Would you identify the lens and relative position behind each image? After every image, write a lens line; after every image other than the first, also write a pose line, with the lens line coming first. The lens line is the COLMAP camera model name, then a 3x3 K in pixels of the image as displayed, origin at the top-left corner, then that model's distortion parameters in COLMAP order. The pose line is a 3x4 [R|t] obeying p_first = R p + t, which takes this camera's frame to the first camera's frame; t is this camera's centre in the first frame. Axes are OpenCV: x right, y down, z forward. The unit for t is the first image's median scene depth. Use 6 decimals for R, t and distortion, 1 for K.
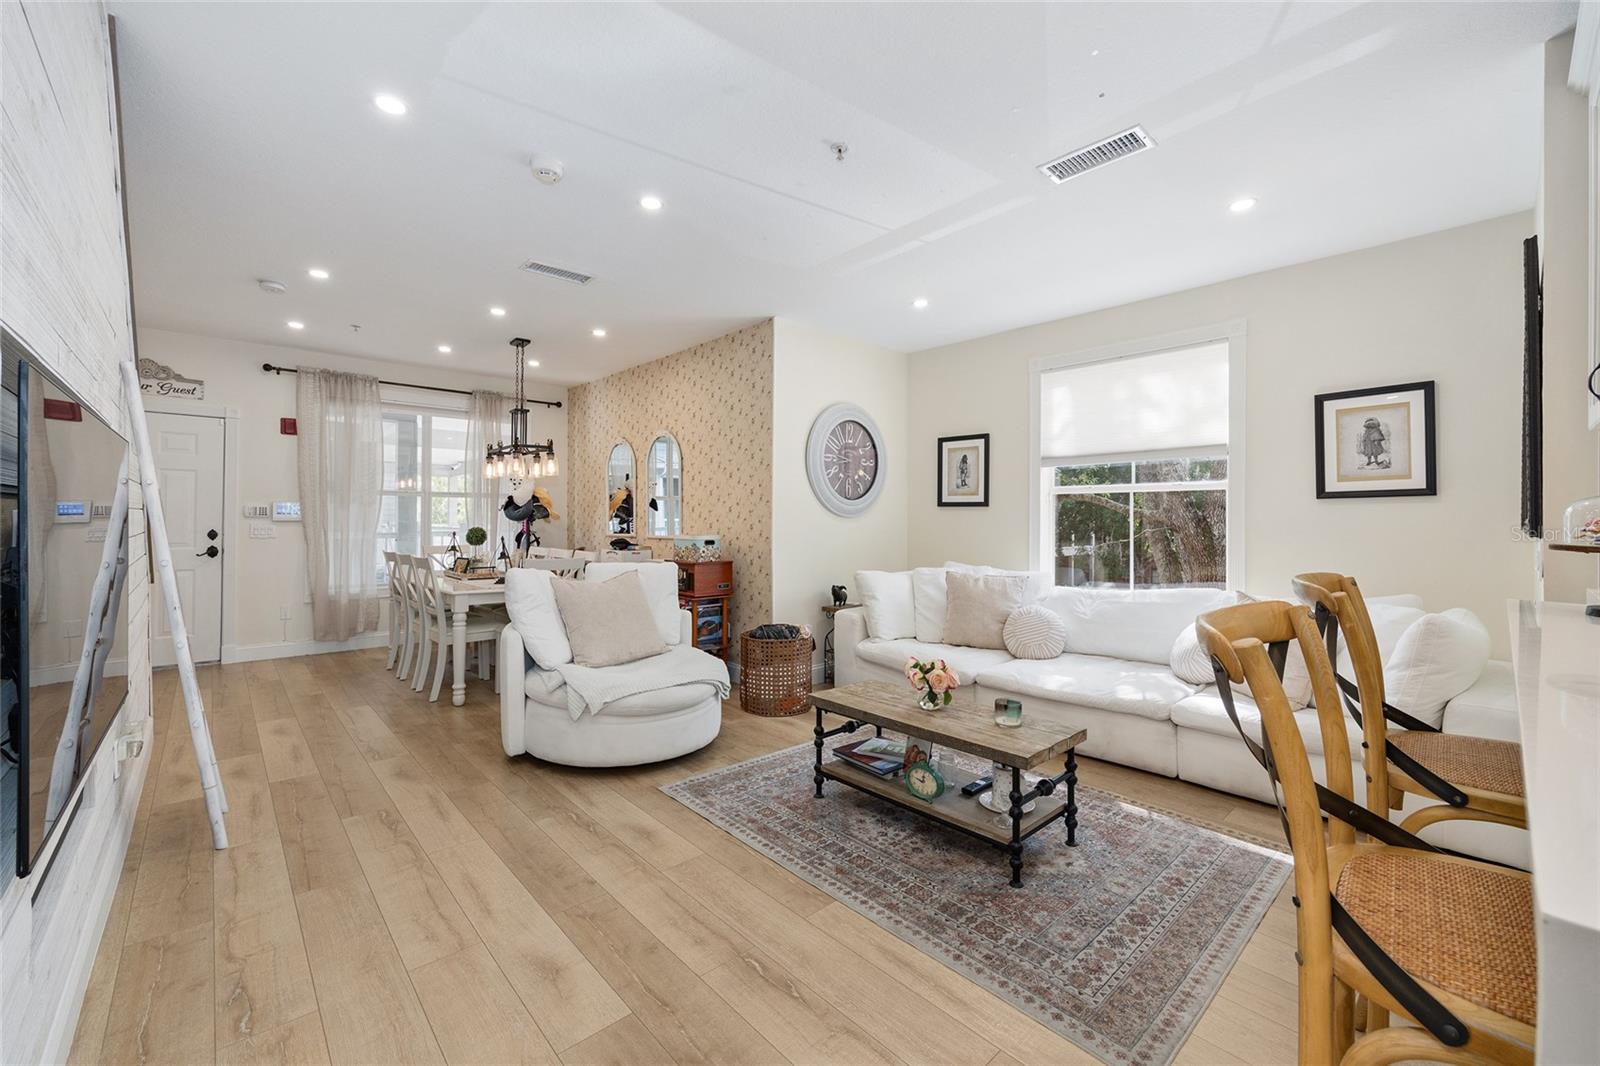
lens RADIAL K [[643.6, 0, 796.4], [0, 643.6, 516.8], [0, 0, 1]] dist [-0.006513, 0.002837]
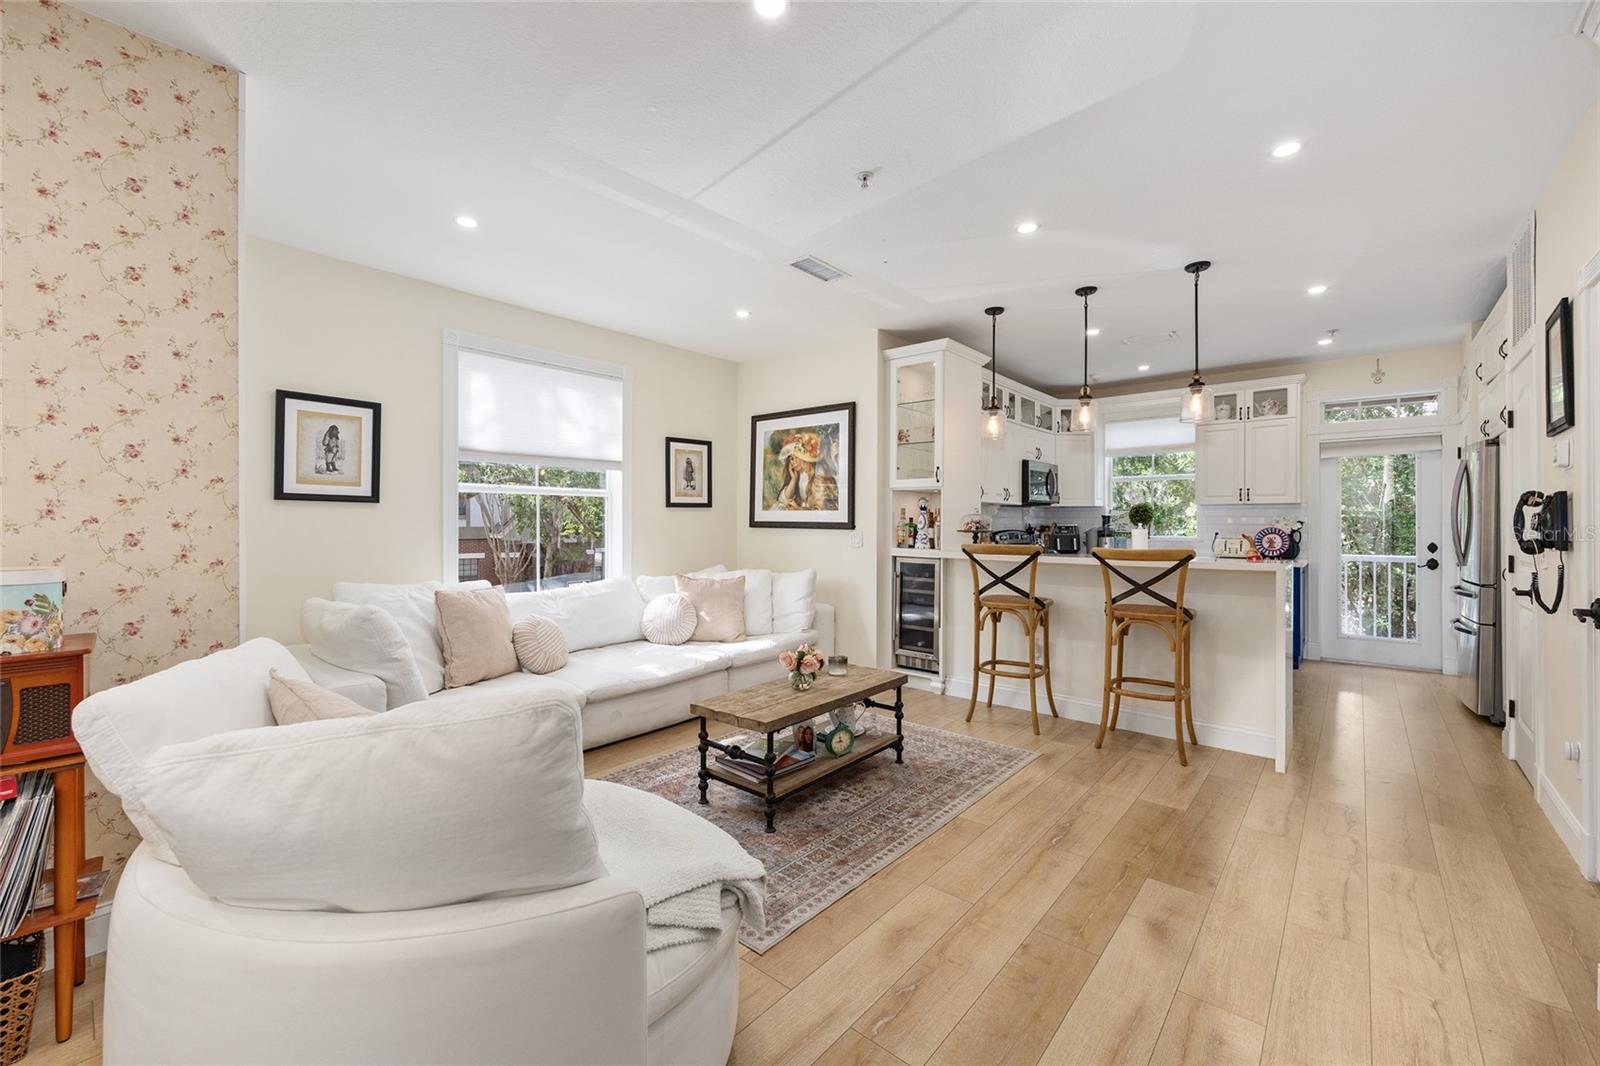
lens RADIAL K [[643.6, 0, 803.8], [0, 643.6, 525.0], [0, 0, 1]] dist [-0.006513, 0.002837]
pose [[-0.119550, -0.006545, 0.992807, -0.472191], [-0.006650, 0.999961, 0.005791, 0.001511], [-0.992806, -0.005910, -0.119589, 0.584661]]
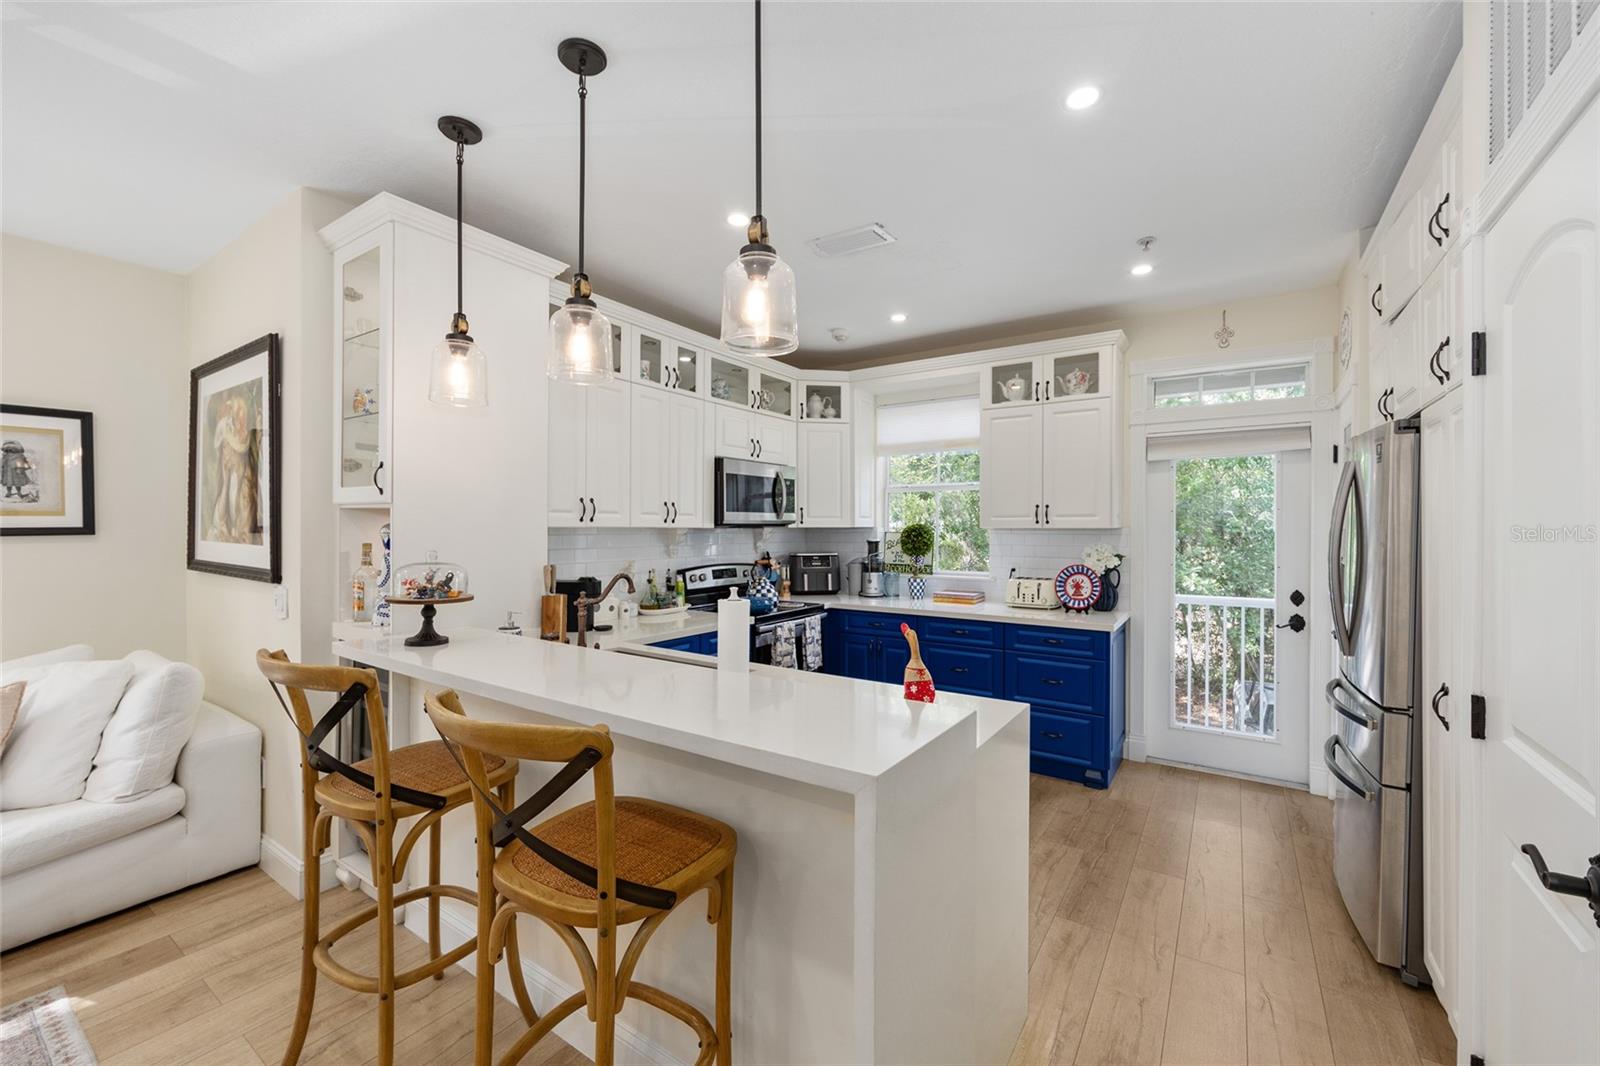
lens RADIAL K [[643.6, 0, 804.4], [0, 643.6, 531.1], [0, 0, 1]] dist [-0.006513, 0.002837]
pose [[-0.240545, -0.009693, 0.970590, -0.103824], [-0.009259, 0.999928, 0.007692, -0.033945], [-0.970594, -0.007136, -0.240618, 0.129356]]
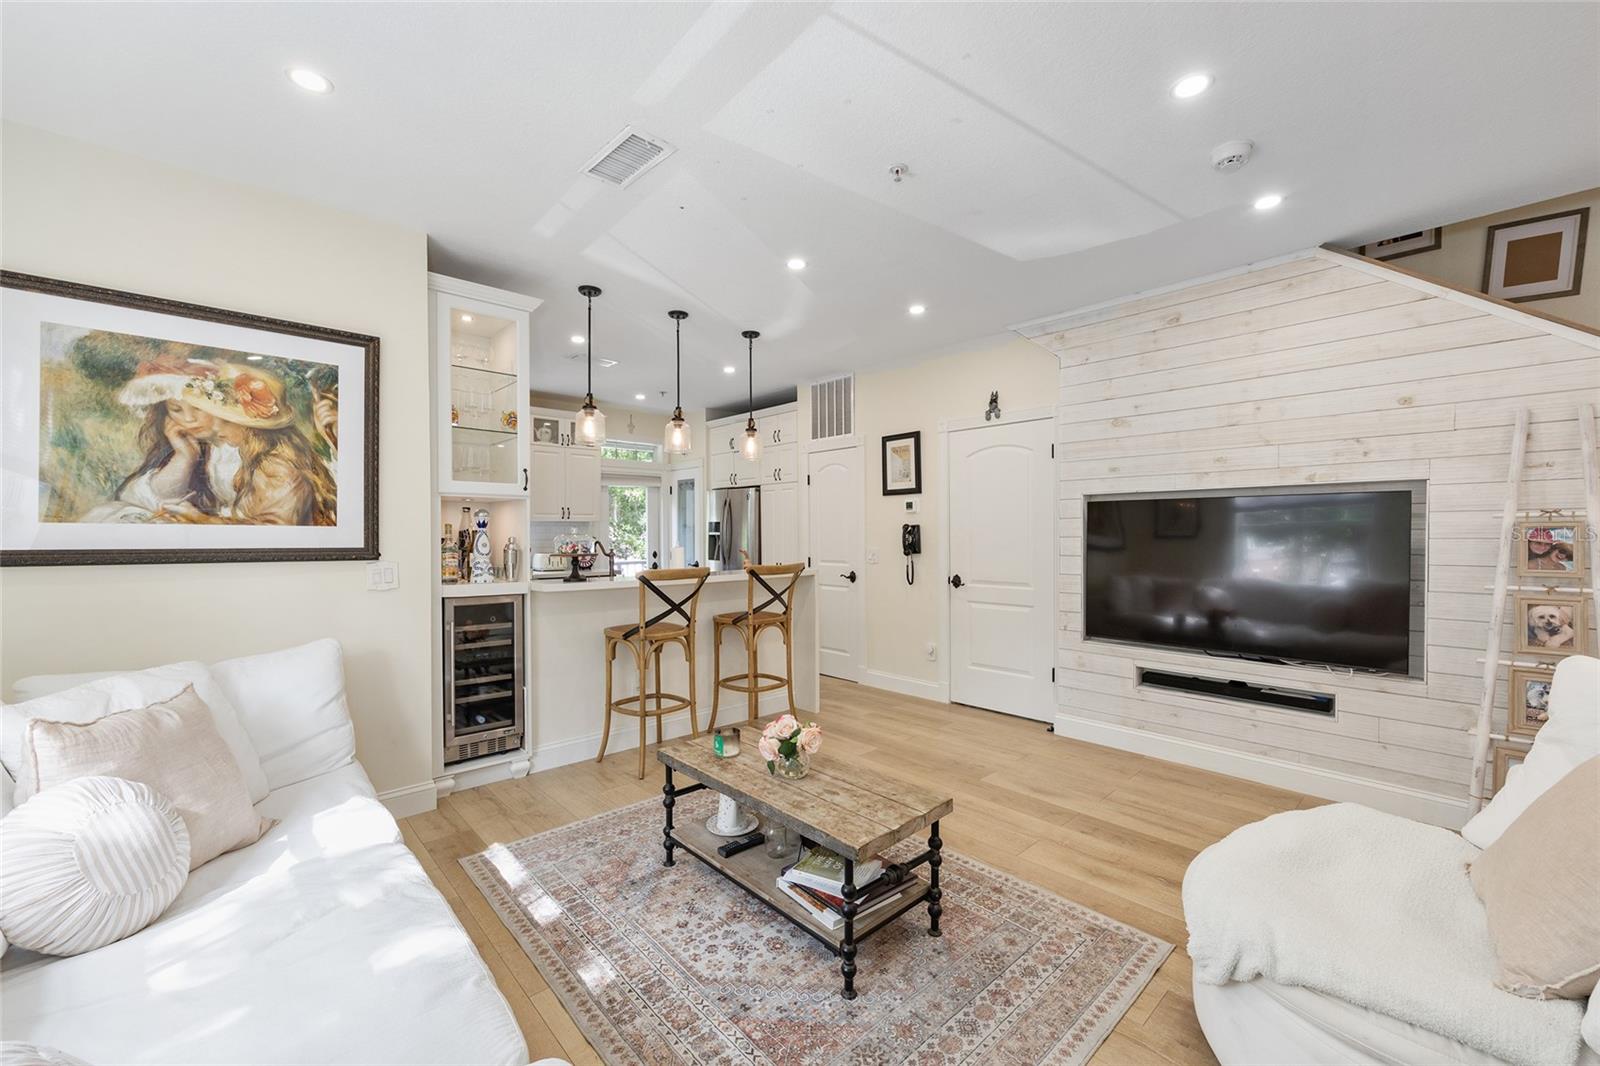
lens RADIAL K [[643.6, 0, 796.5], [0, 643.6, 548.8], [0, 0, 1]] dist [-0.006513, 0.002837]
pose [[-0.999998, -0.000931, -0.001519, 0.106509], [-0.000964, 0.999768, 0.021503, -0.008127], [0.001499, 0.021504, -0.999768, 0.944727]]
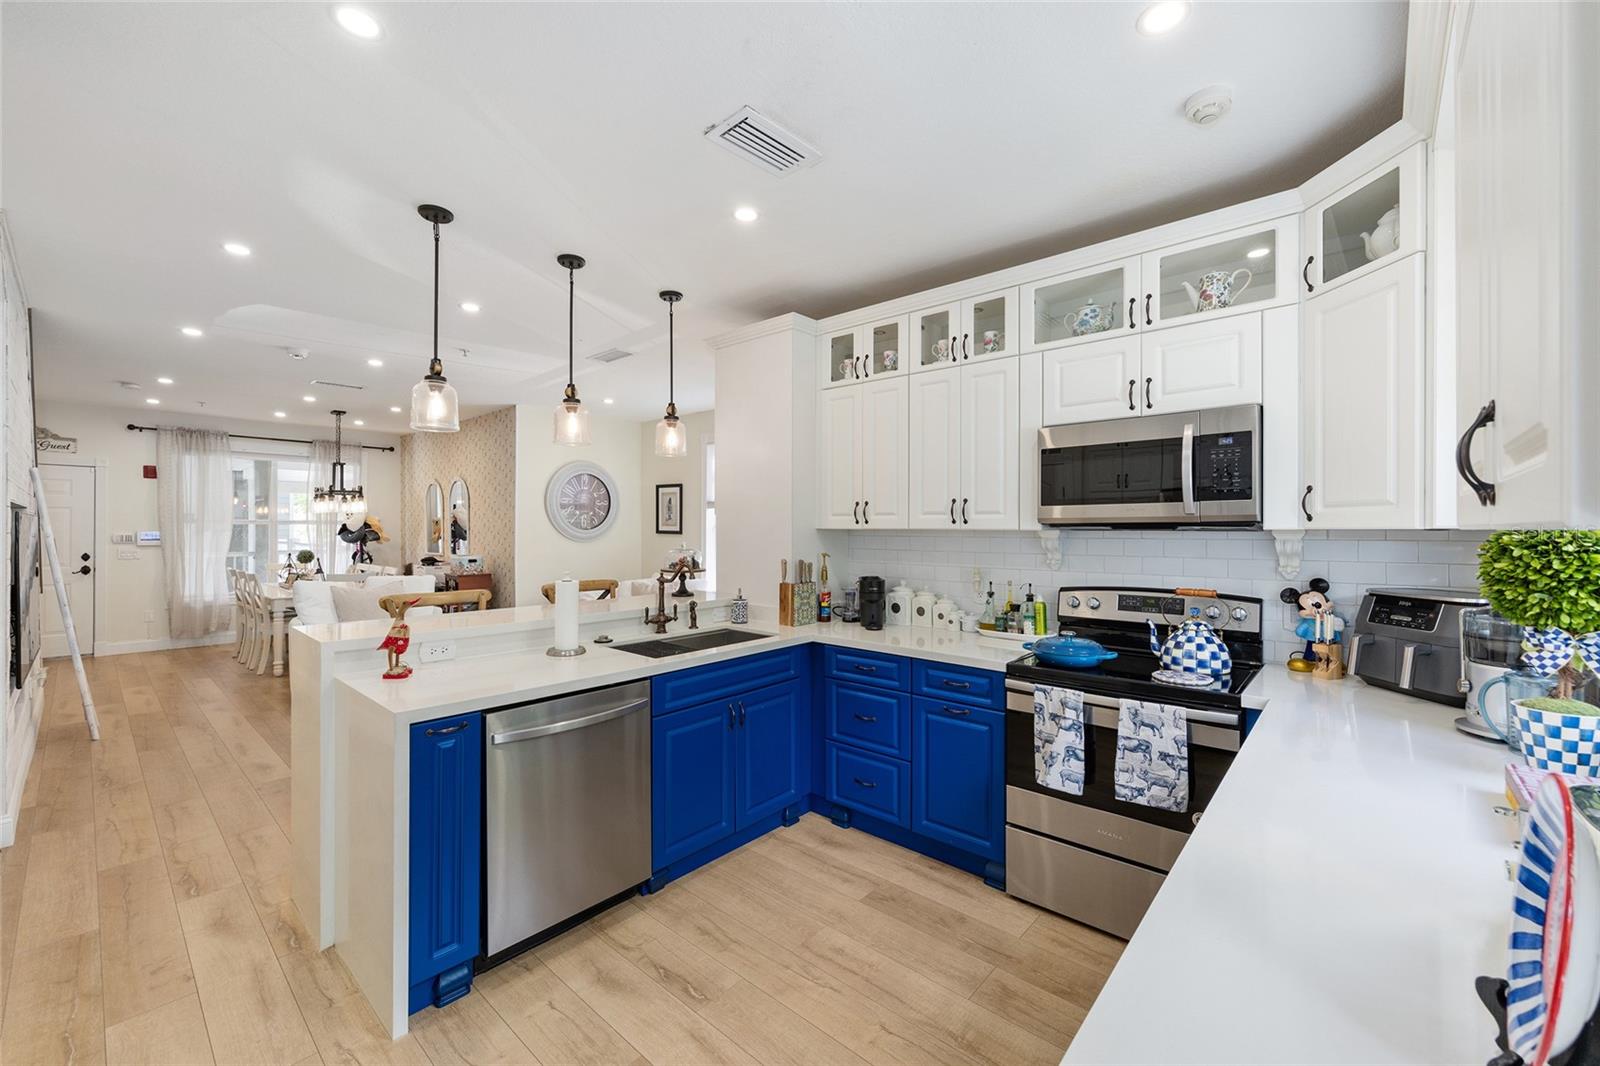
lens RADIAL K [[643.6, 0, 799.1], [0, 643.6, 531.1], [0, 0, 1]] dist [-0.006513, 0.002837]
pose [[0.994677, -0.002641, 0.103011, 0.397583], [0.001721, 0.999958, 0.009019, -0.034457], [-0.103030, -0.008793, 0.994639, -0.444505]]
